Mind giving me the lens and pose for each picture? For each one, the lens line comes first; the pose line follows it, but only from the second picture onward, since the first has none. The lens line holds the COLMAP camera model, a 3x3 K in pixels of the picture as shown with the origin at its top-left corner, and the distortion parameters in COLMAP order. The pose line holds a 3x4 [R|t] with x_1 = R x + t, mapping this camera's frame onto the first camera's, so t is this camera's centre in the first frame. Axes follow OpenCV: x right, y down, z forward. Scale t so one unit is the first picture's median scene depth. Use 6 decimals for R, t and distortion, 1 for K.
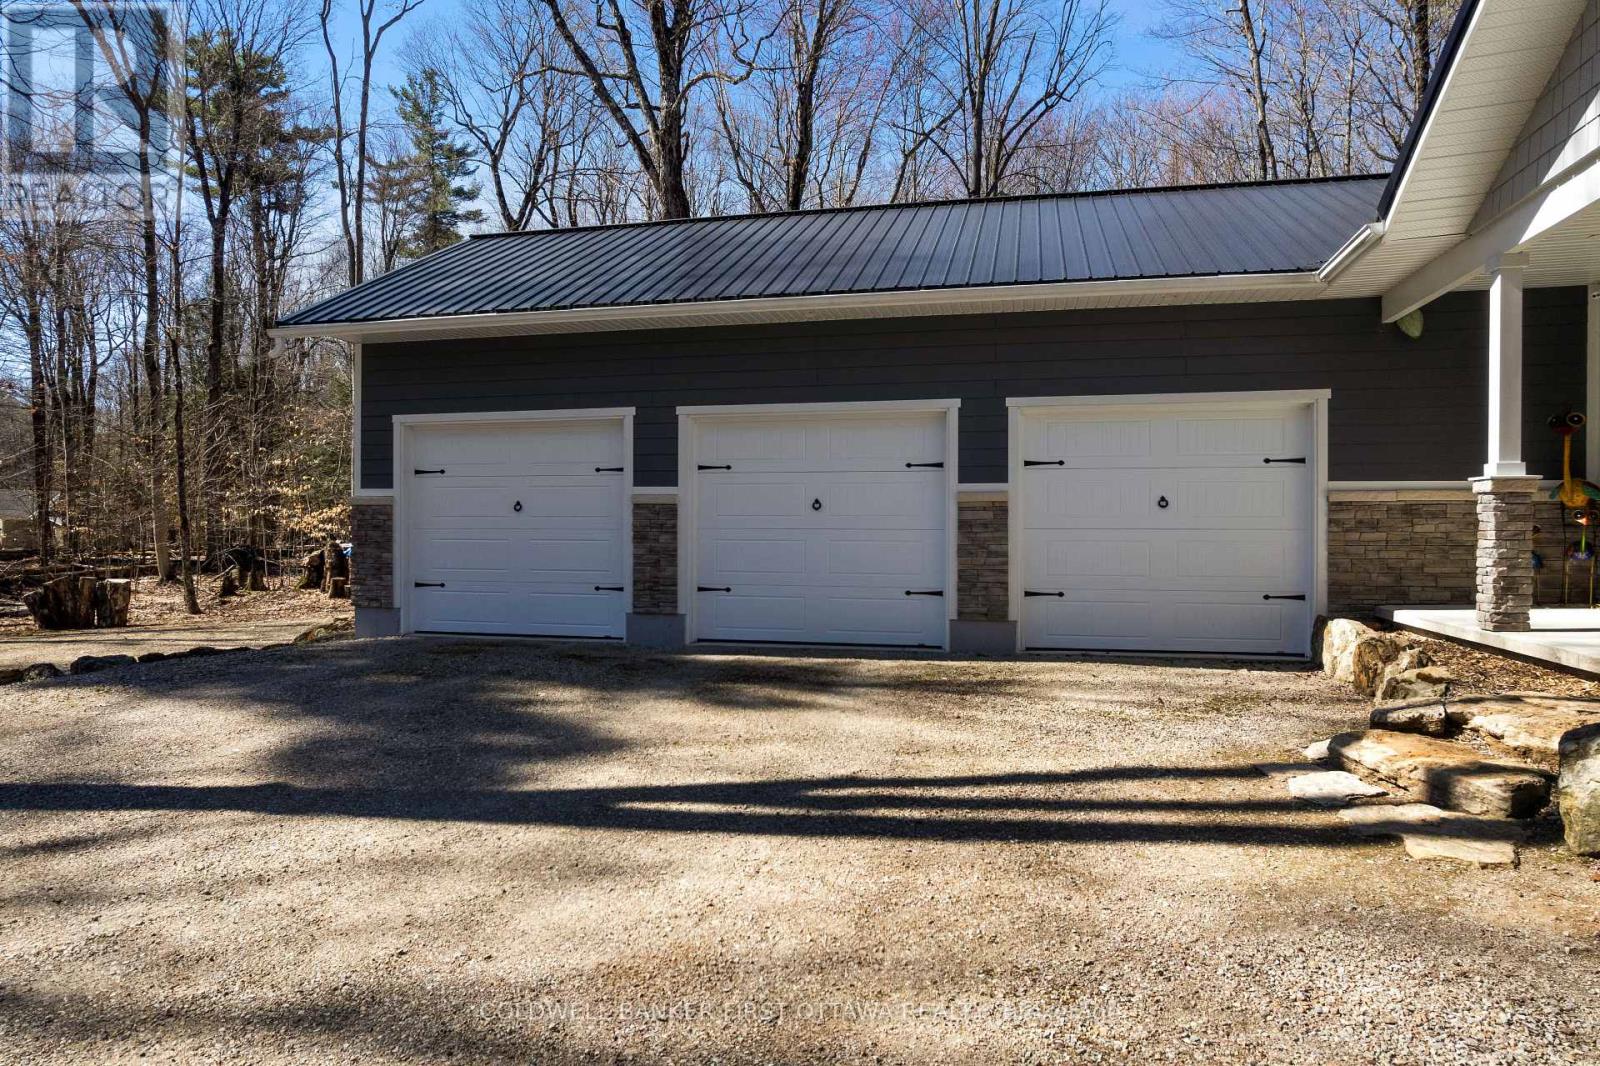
lens RADIAL K [[1029.8, 0, 799.6], [0, 1029.8, 530.0], [0, 0, 1]] dist [-0.031144, 0.001114]
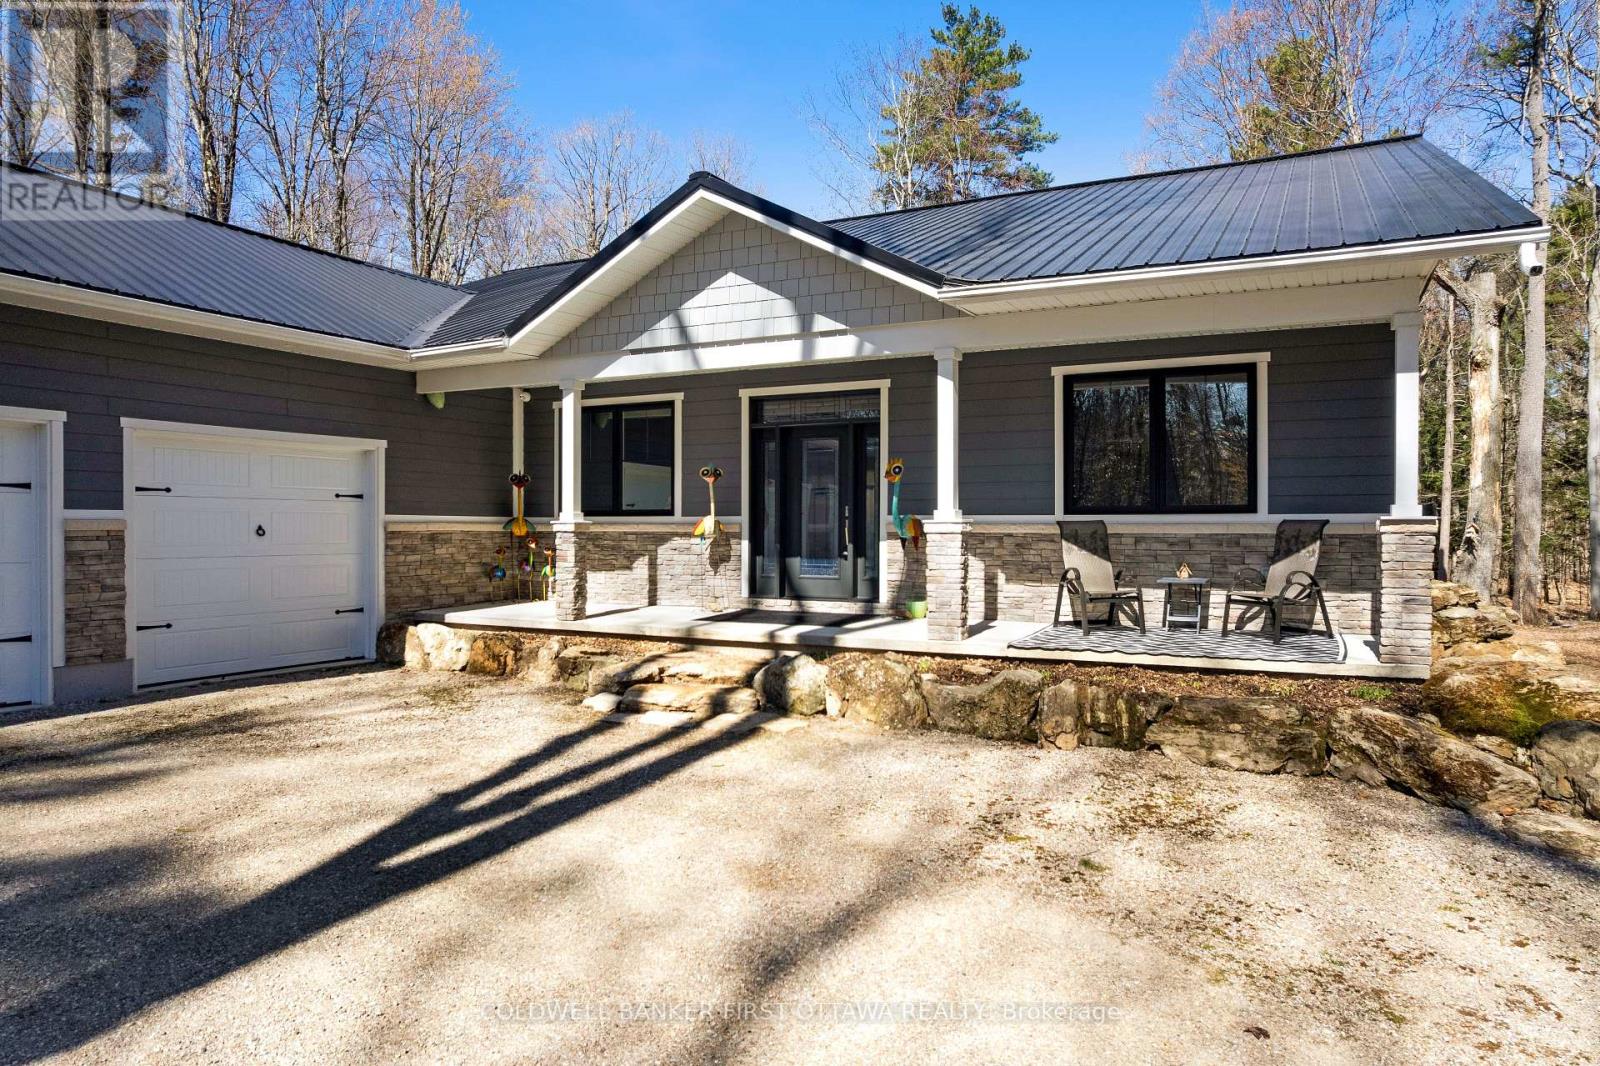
lens RADIAL K [[1029.8, 0, 798.3], [0, 1029.8, 534.3], [0, 0, 1]] dist [-0.031144, 0.001114]
pose [[0.248555, -0.006678, 0.968595, -0.569233], [0.000262, 0.999977, 0.006827, -0.032428], [-0.968618, -0.001443, 0.248551, 0.204121]]
